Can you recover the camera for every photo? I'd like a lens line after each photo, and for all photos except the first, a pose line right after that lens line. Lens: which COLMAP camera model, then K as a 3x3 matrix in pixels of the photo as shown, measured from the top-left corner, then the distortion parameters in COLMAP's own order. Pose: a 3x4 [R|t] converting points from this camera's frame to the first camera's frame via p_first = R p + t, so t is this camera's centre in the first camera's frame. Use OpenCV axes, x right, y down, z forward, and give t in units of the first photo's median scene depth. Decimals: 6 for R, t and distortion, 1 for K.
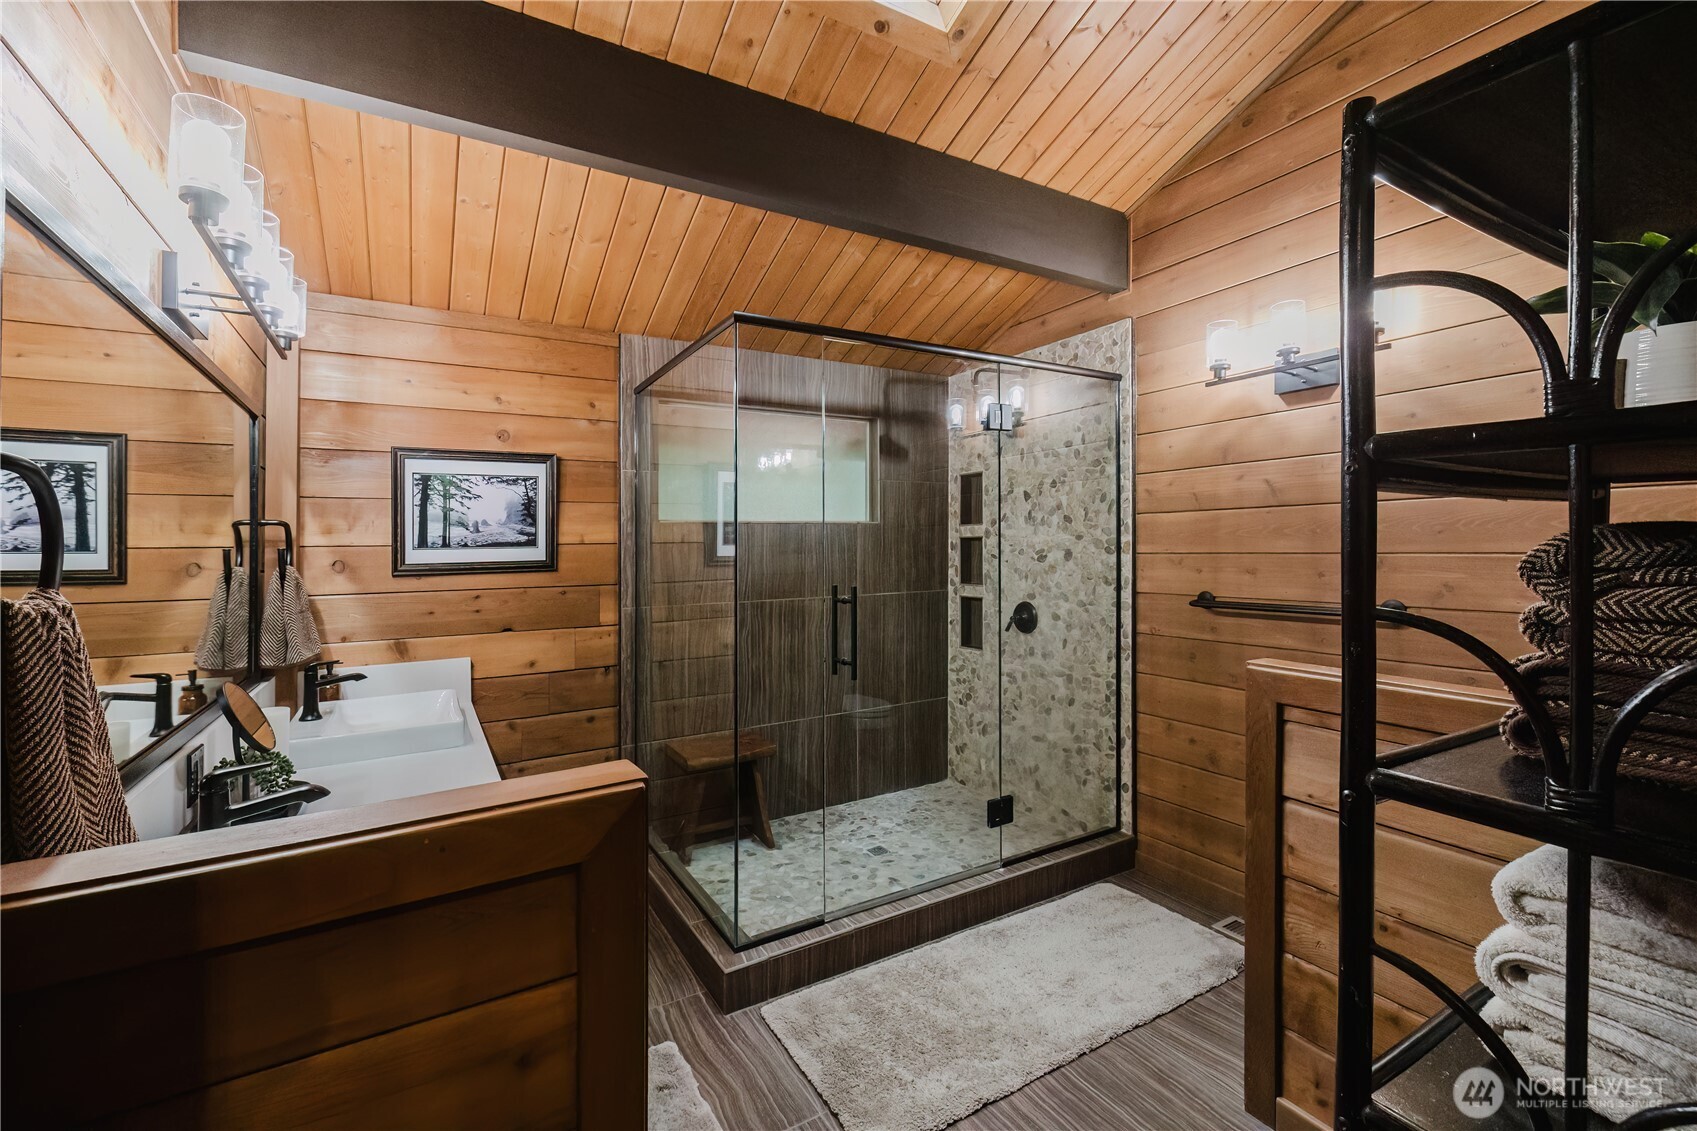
lens RADIAL K [[732.9, 0, 845.6], [0, 732.9, 548.9], [0, 0, 1]] dist [0.000591, -0.000378]
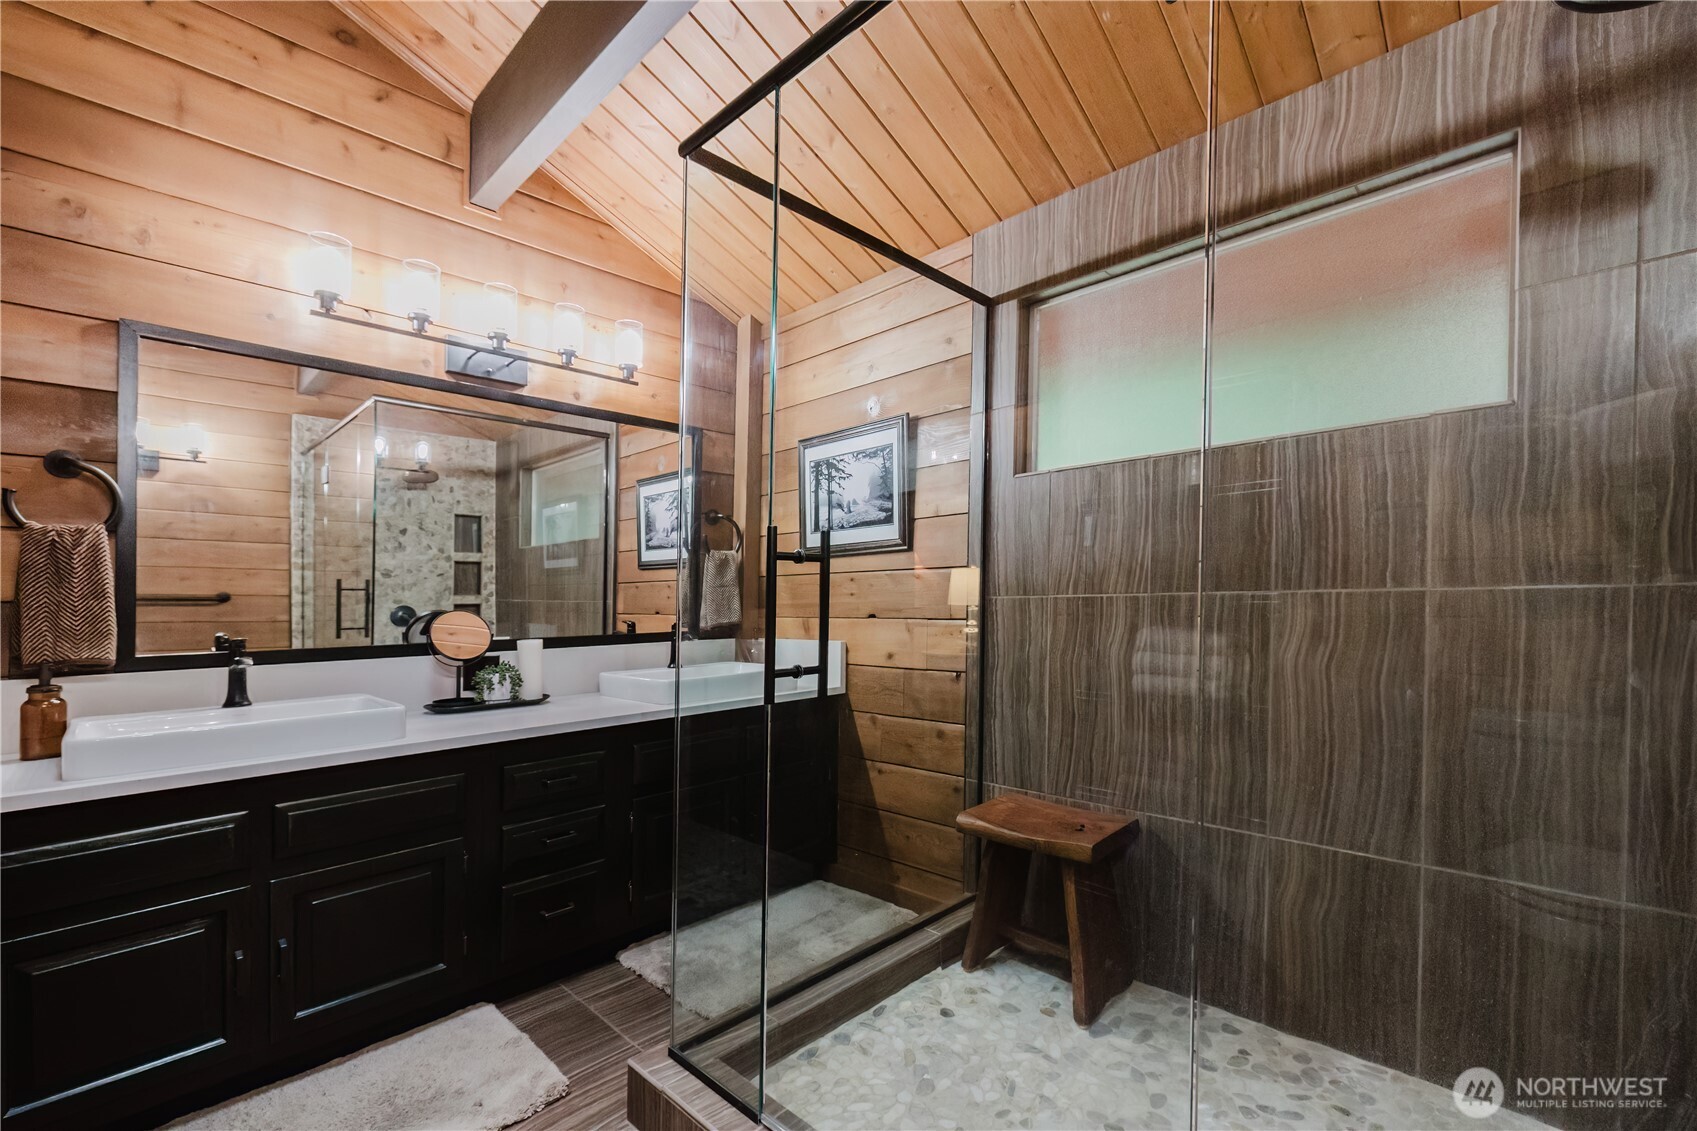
lens RADIAL K [[732.9, 0, 862.3], [0, 732.9, 599.5], [0, 0, 1]] dist [0.000591, -0.000378]
pose [[0.267092, 0.003500, -0.963665, 0.437262], [0.001385, 0.999991, 0.004015, 0.088695], [0.963670, -0.002407, 0.267084, 0.762940]]
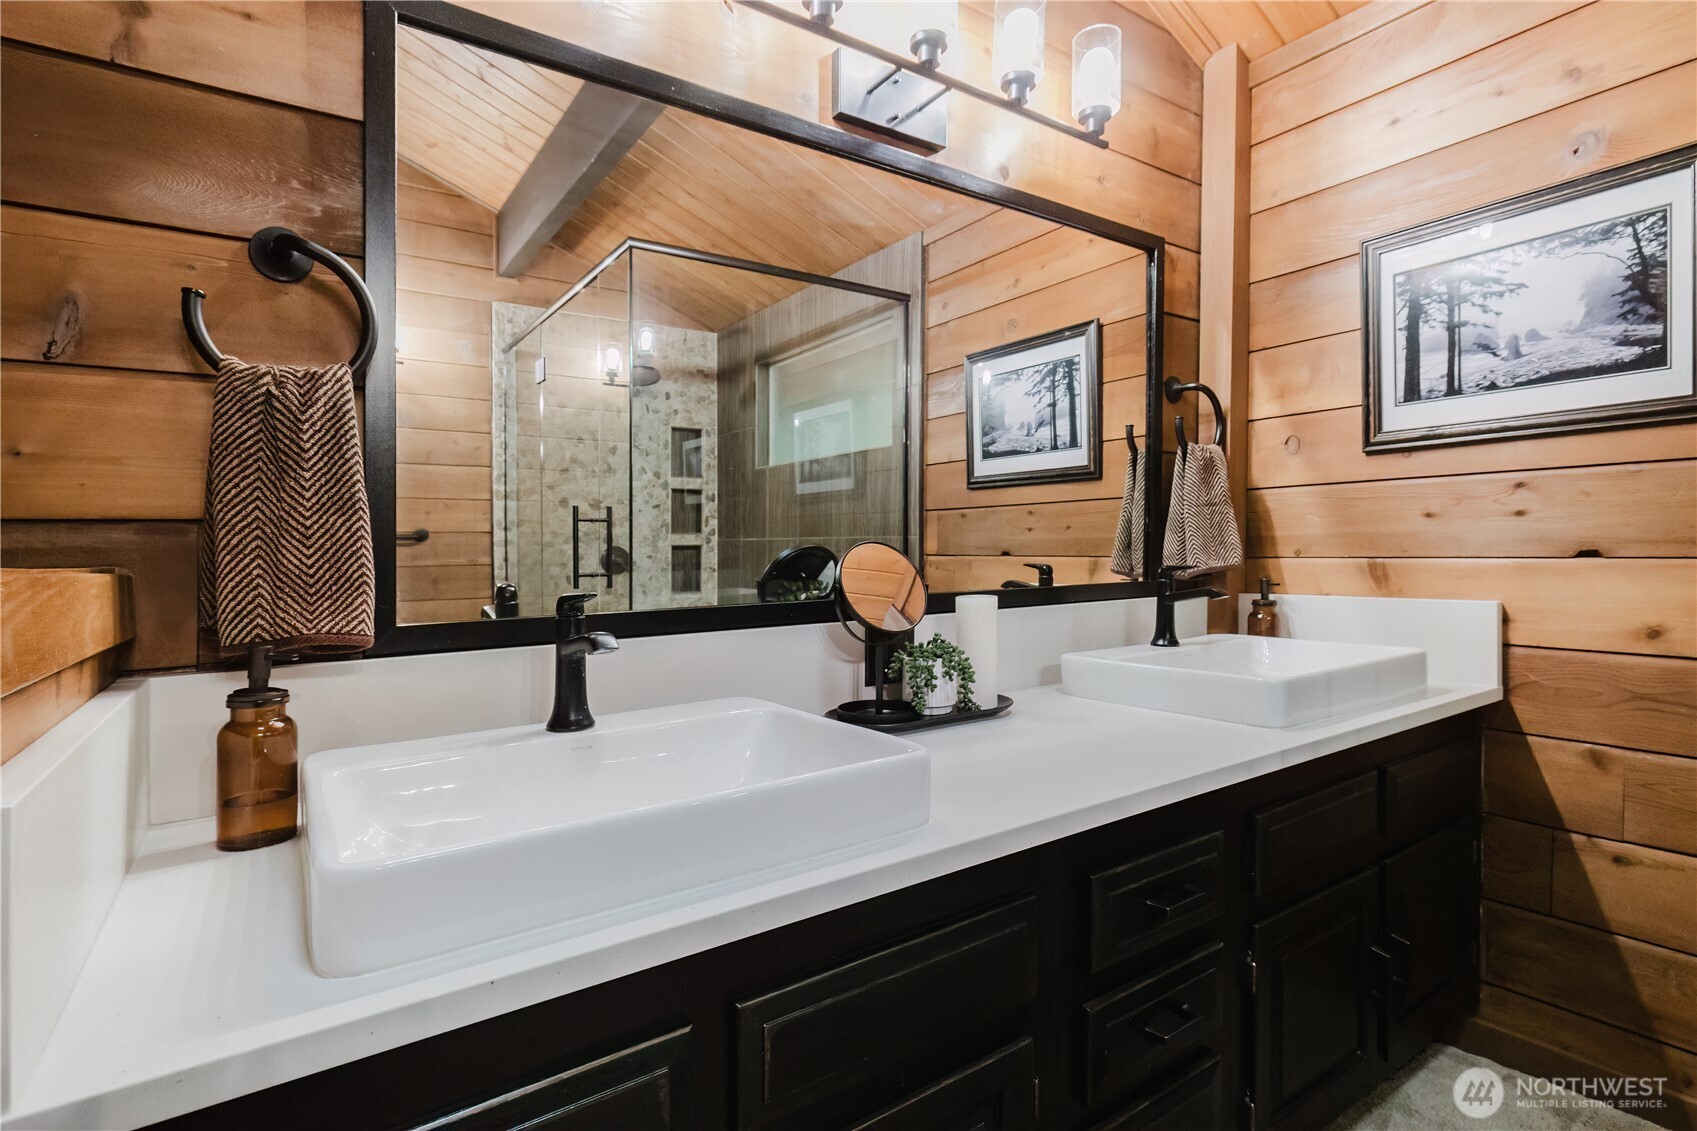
lens RADIAL K [[831.4, 0, 844.9], [0, 831.4, 550.0], [0, 0, 1]] dist [-0.001056, 0.000082]
pose [[0.072879, 0.009537, -0.997295, 0.039762], [0.005894, 0.999933, 0.009993, 0.103061], [0.997323, -0.006606, 0.072818, 0.496007]]
